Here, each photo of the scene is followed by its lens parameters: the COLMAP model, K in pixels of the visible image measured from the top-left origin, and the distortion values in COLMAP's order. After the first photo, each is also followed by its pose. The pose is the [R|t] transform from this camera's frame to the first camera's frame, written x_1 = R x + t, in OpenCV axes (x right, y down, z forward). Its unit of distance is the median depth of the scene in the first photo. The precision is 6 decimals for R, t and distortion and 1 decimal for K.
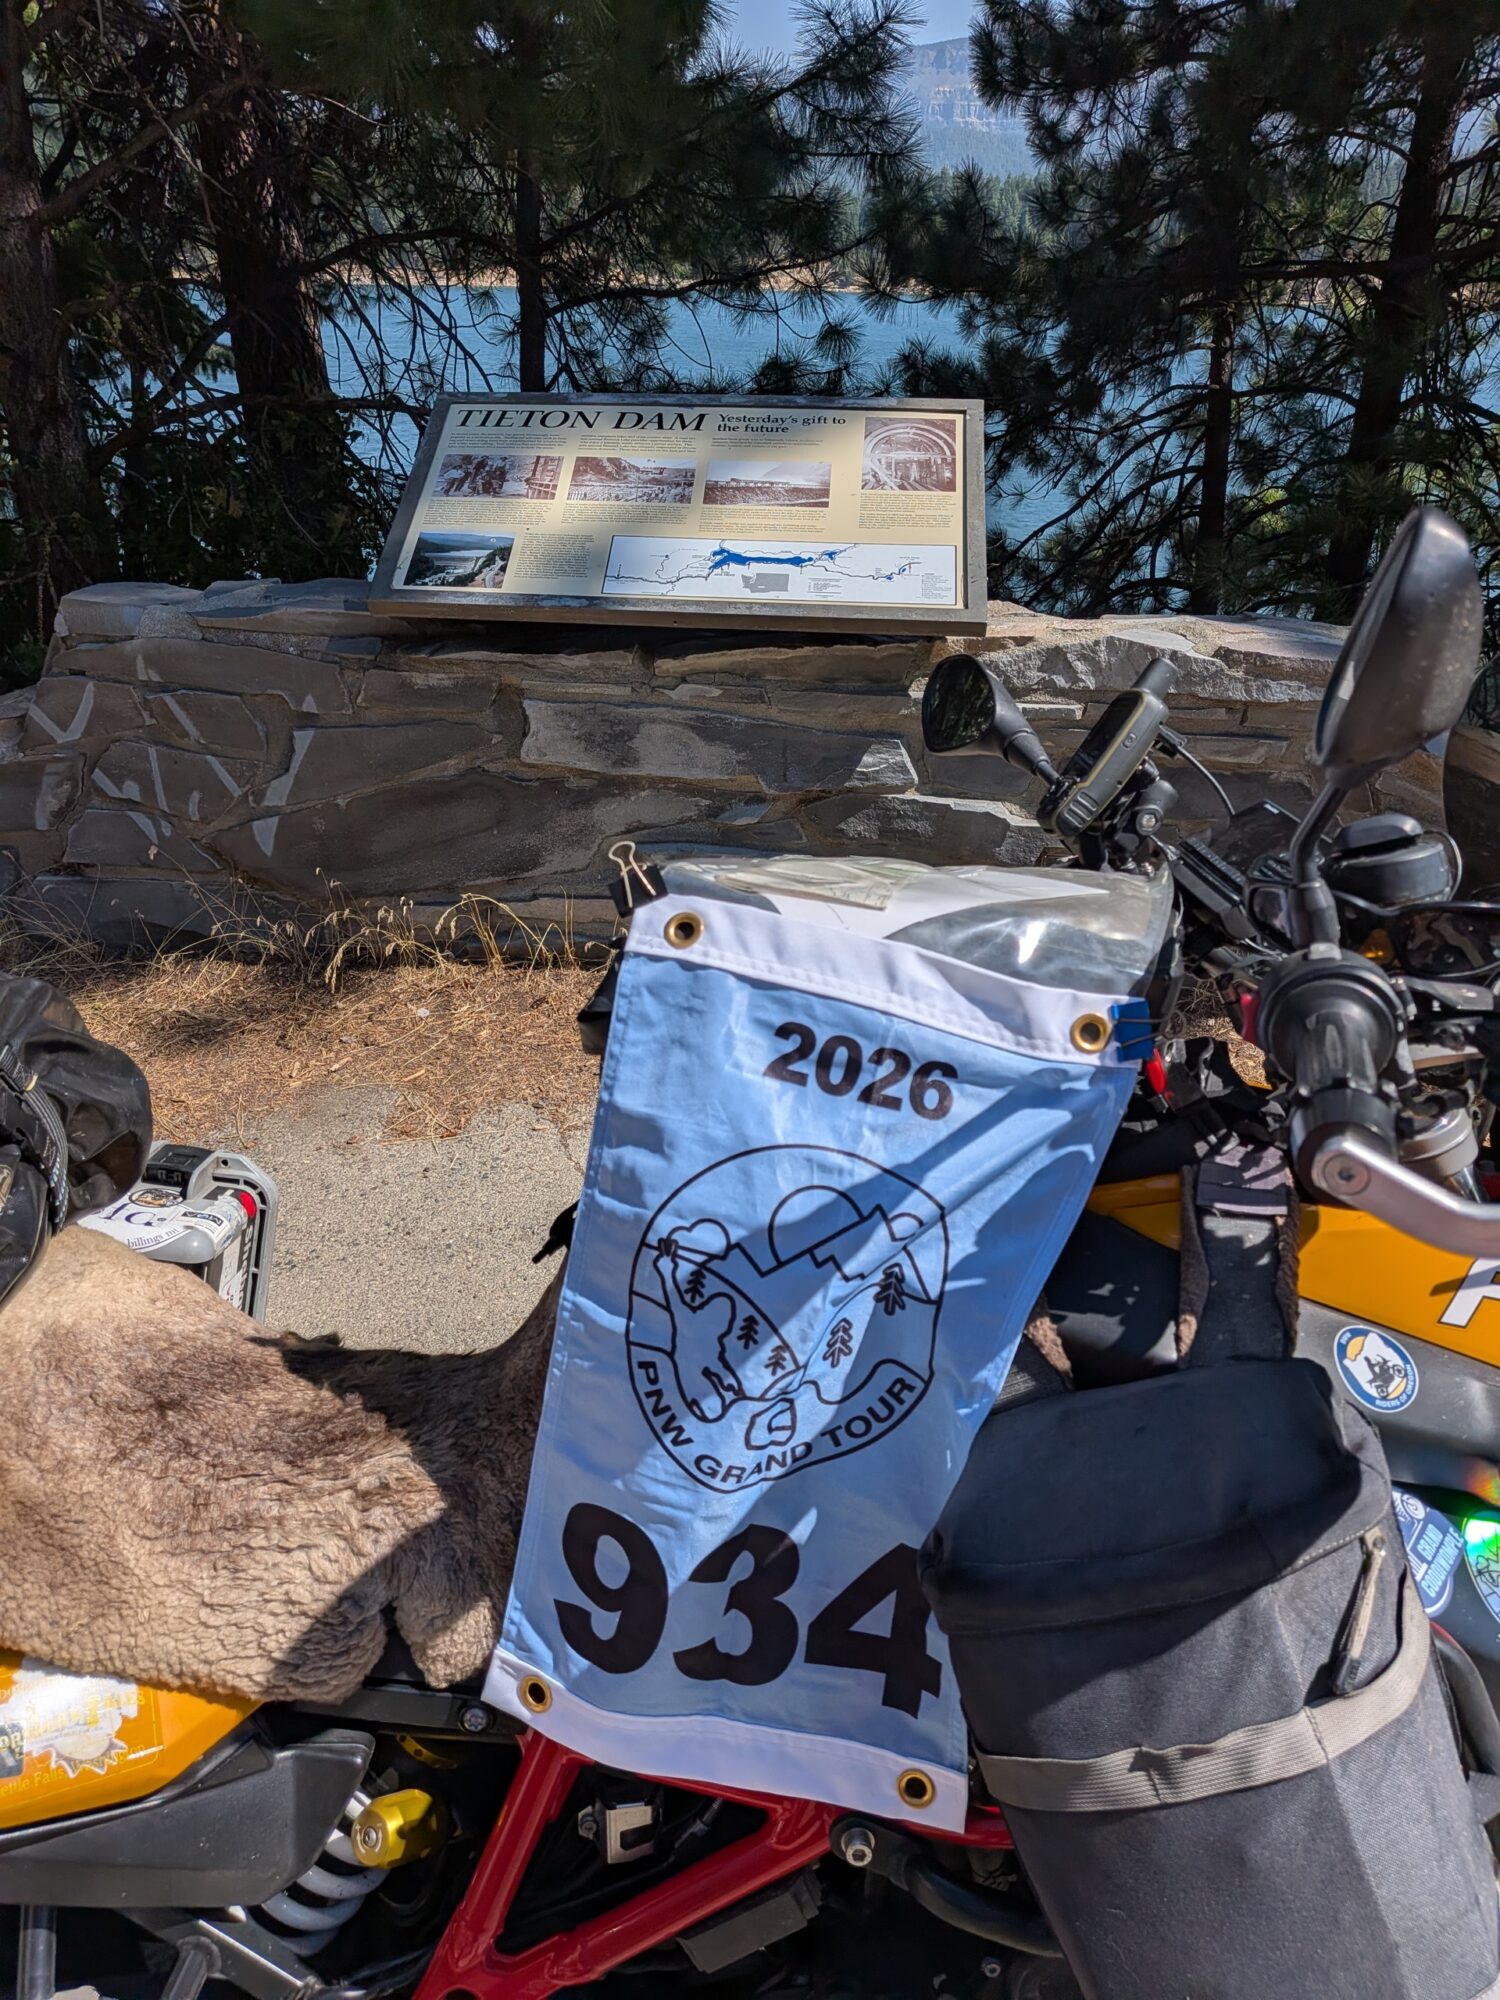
lens RADIAL K [[1400.3, 0, 771.0], [0, 1400.3, 1009.4], [0, 0, 1]] dist [0.035022, -0.038609]
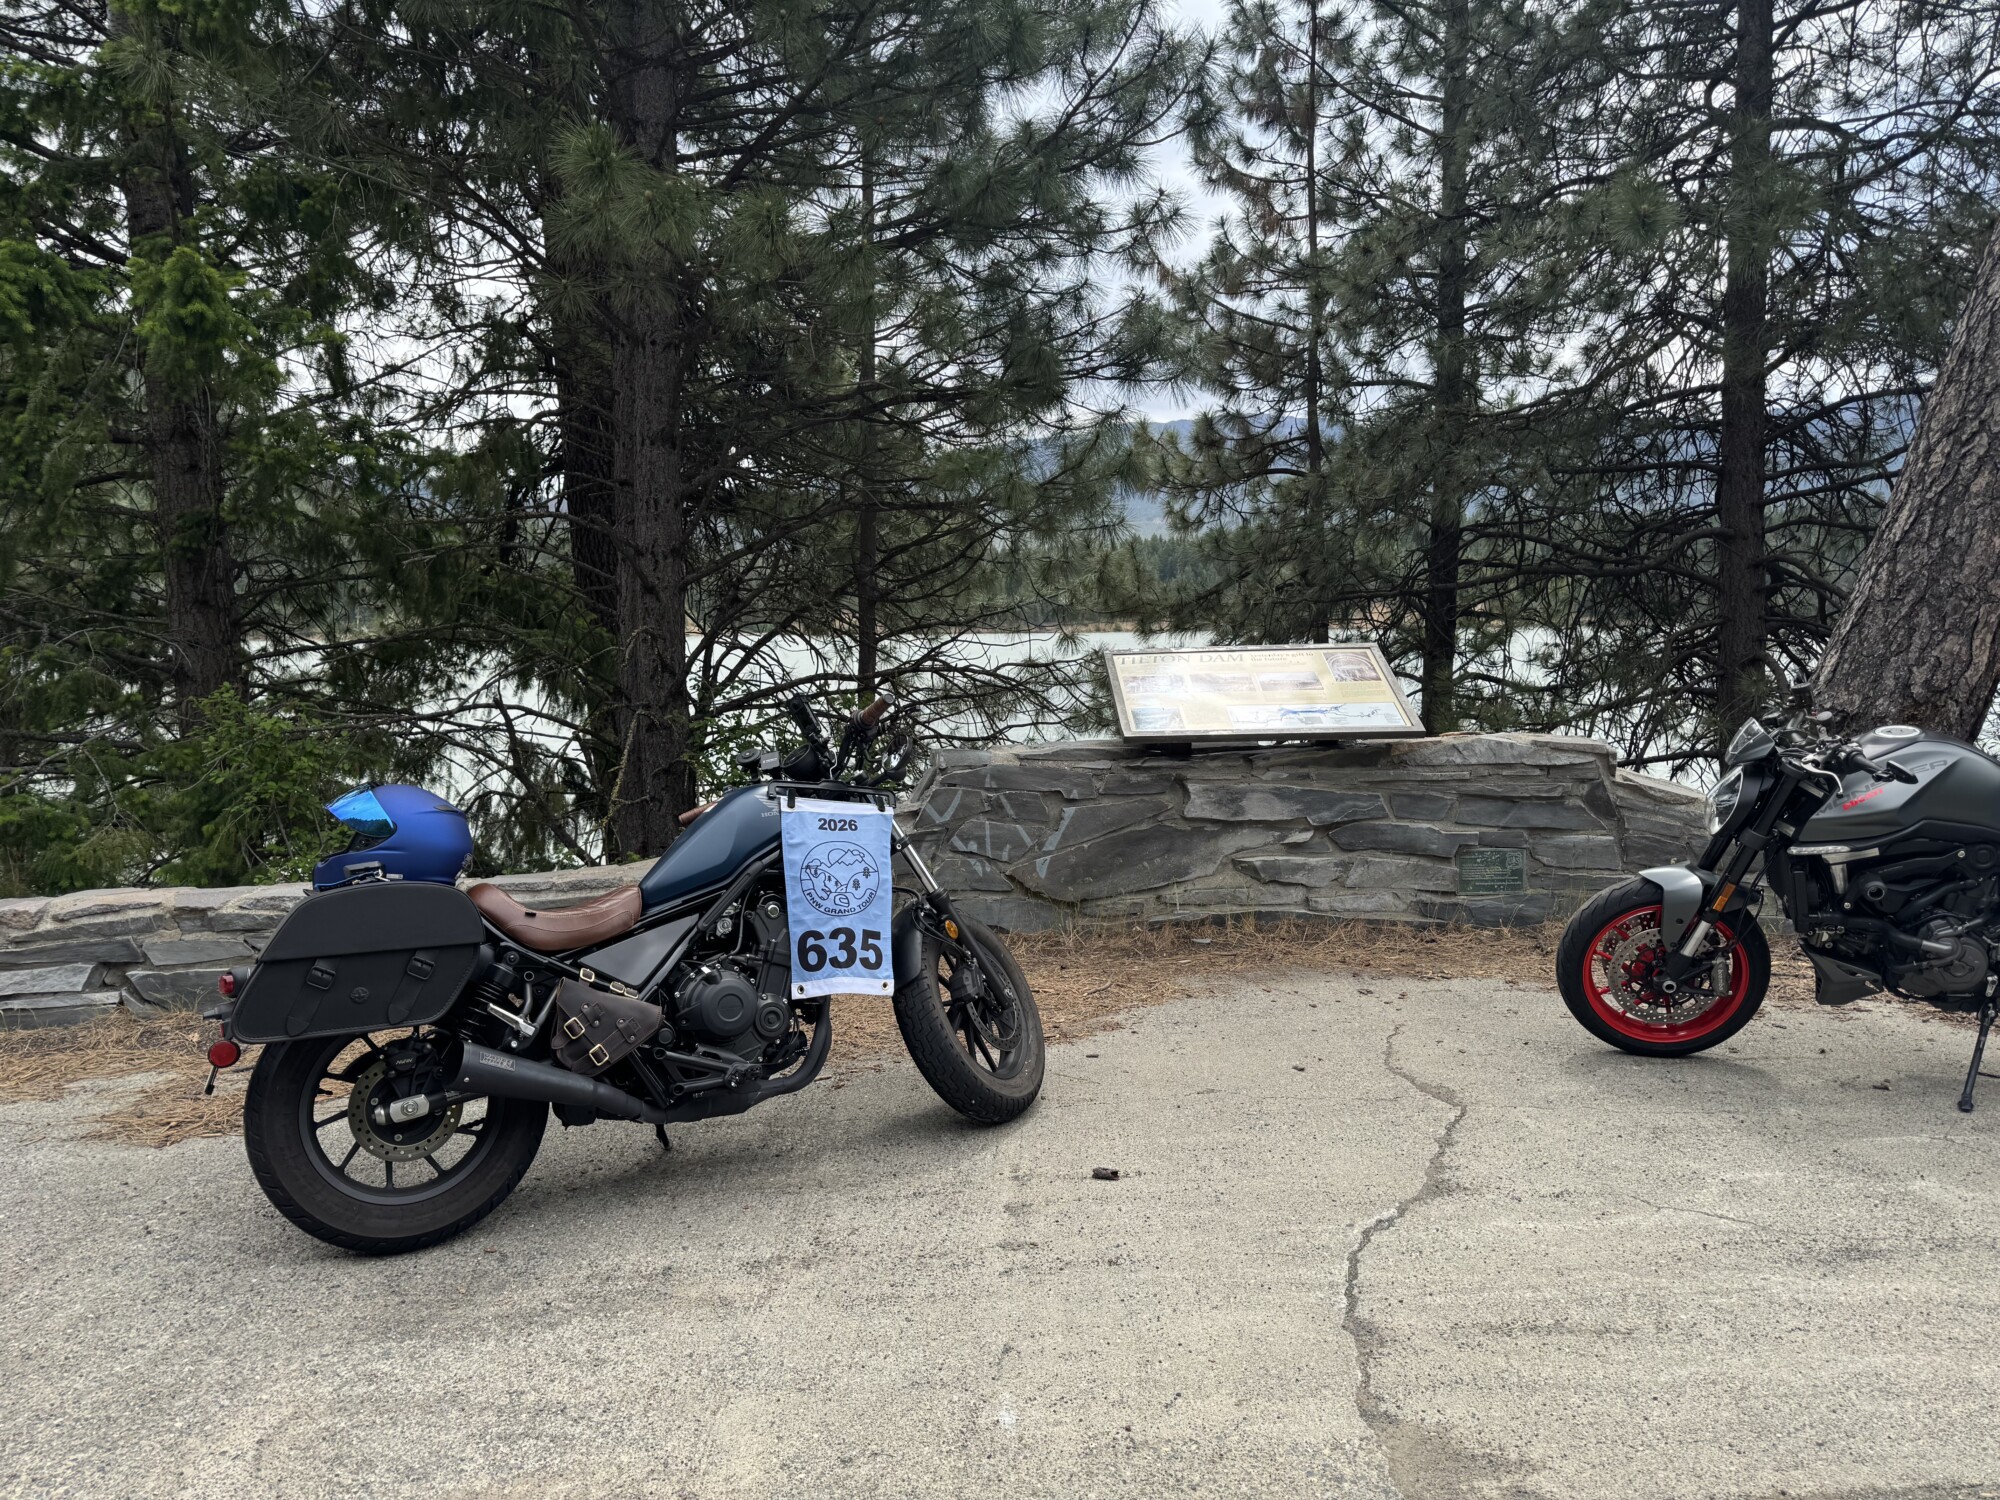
lens RADIAL K [[1399.0, 0, 1004.2], [0, 1399.0, 761.4], [0, 0, 1]] dist [0.048474, -0.035126]
pose [[0.991774, -0.043900, 0.120236, -0.633917], [0.085253, 0.927226, -0.364670, 0.419800], [-0.095477, 0.371921, 0.923341, -0.756844]]
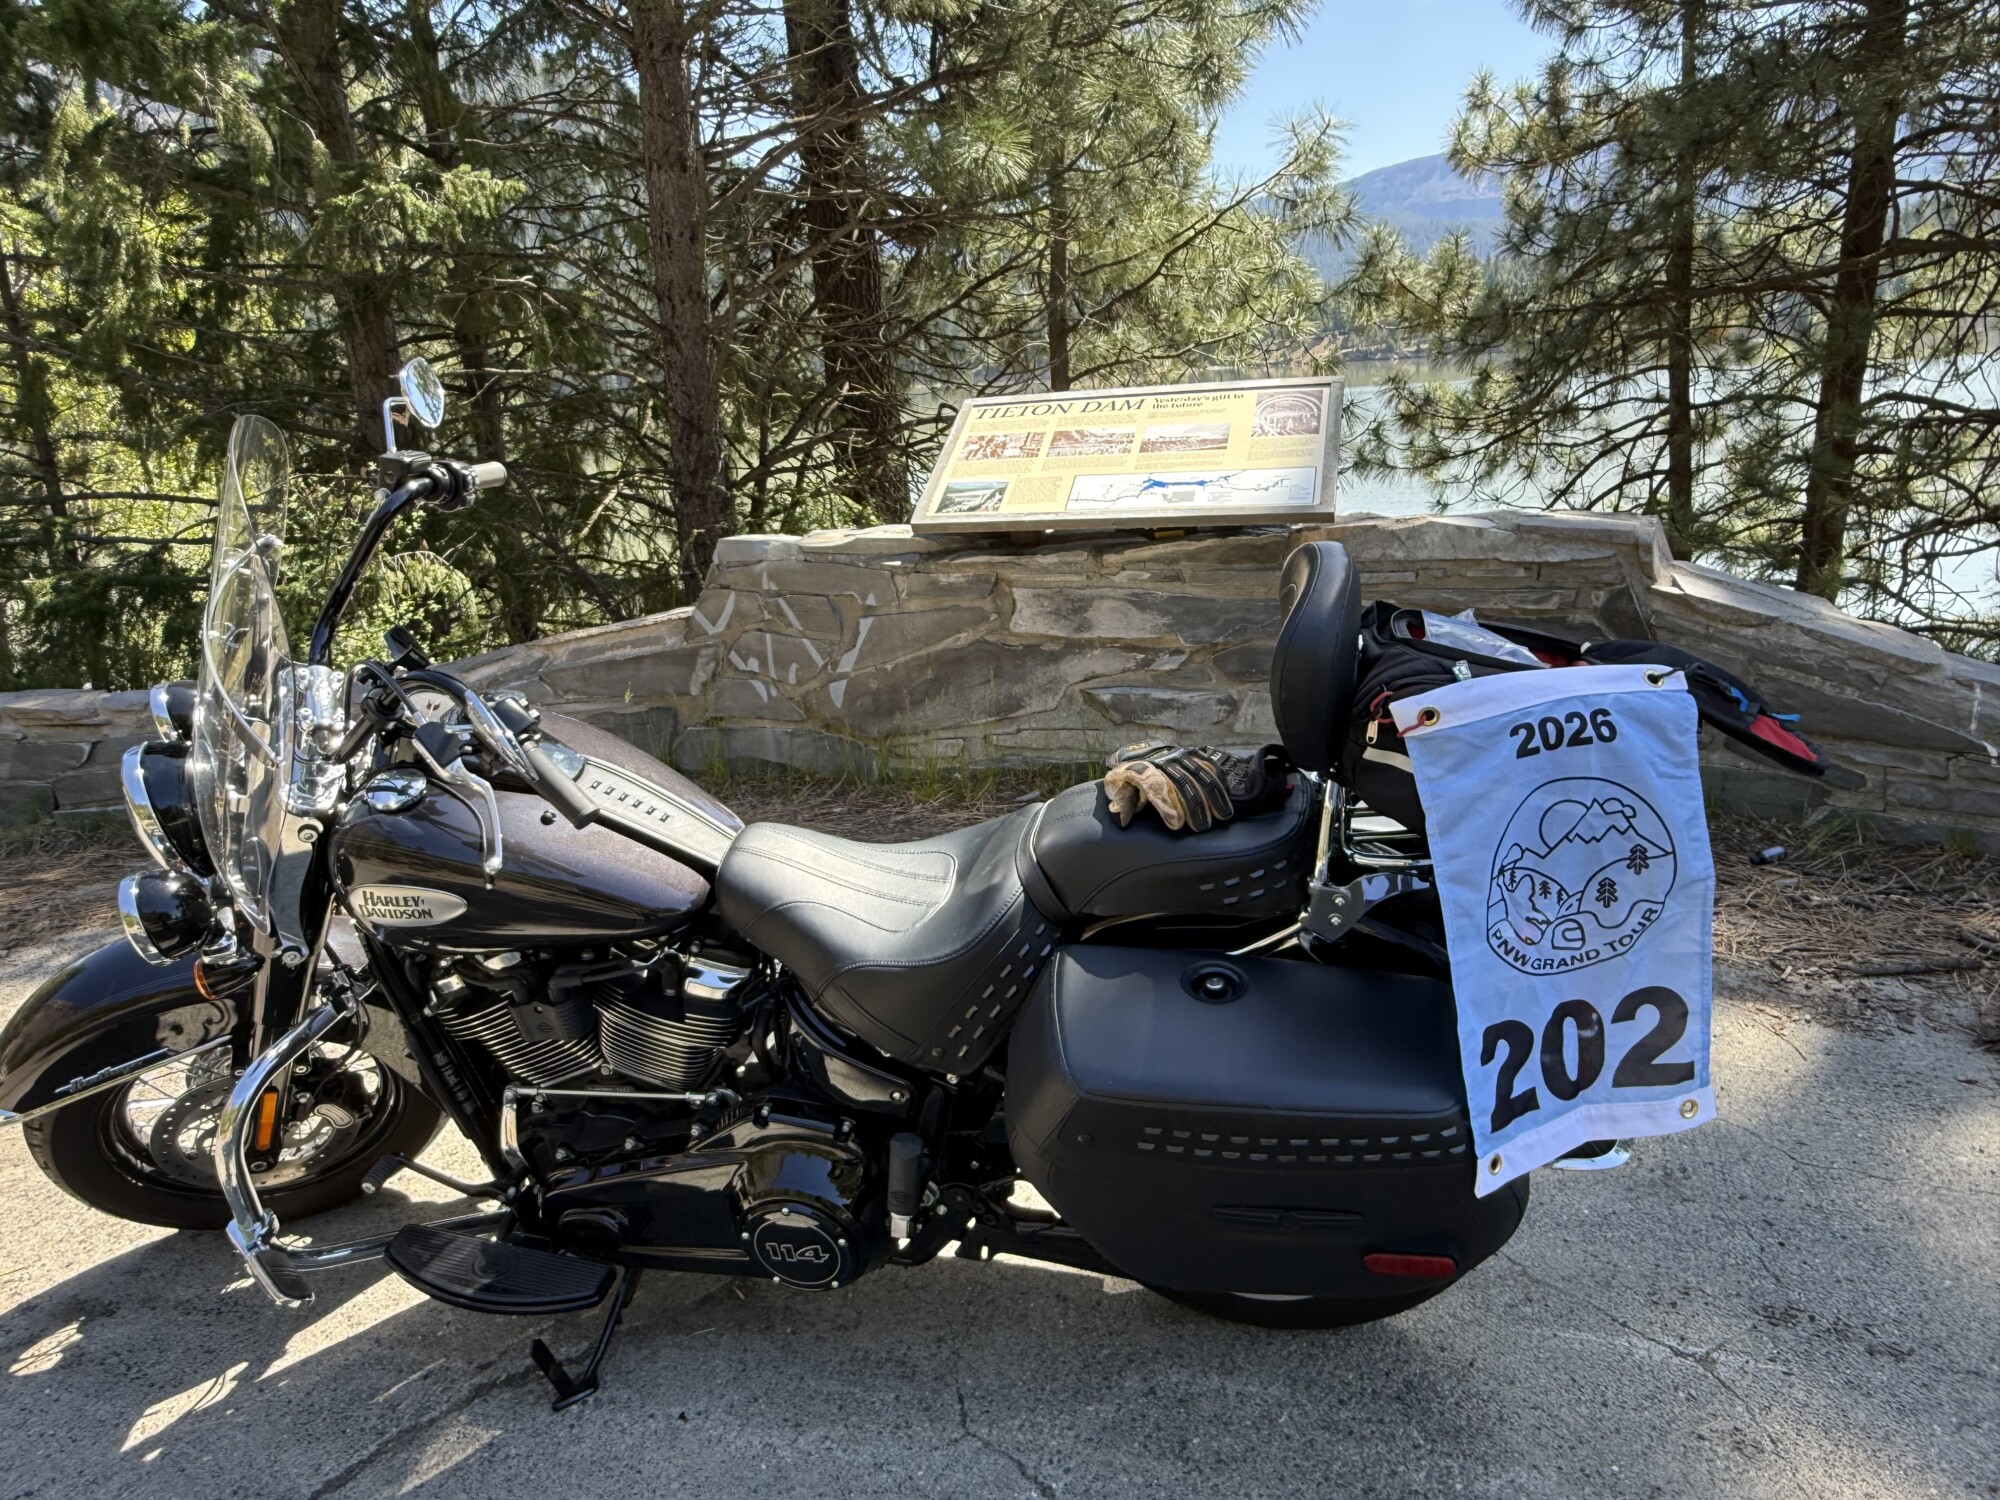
lens RADIAL K [[1381.2, 0, 1008.1], [0, 1381.2, 766.2], [0, 0, 1]] dist [0.015105, -0.020835]
pose [[0.978129, -0.014716, -0.207477, 0.104890], [-0.025734, 0.981268, -0.190921, 0.218333], [0.206400, 0.192085, 0.959428, -0.310602]]
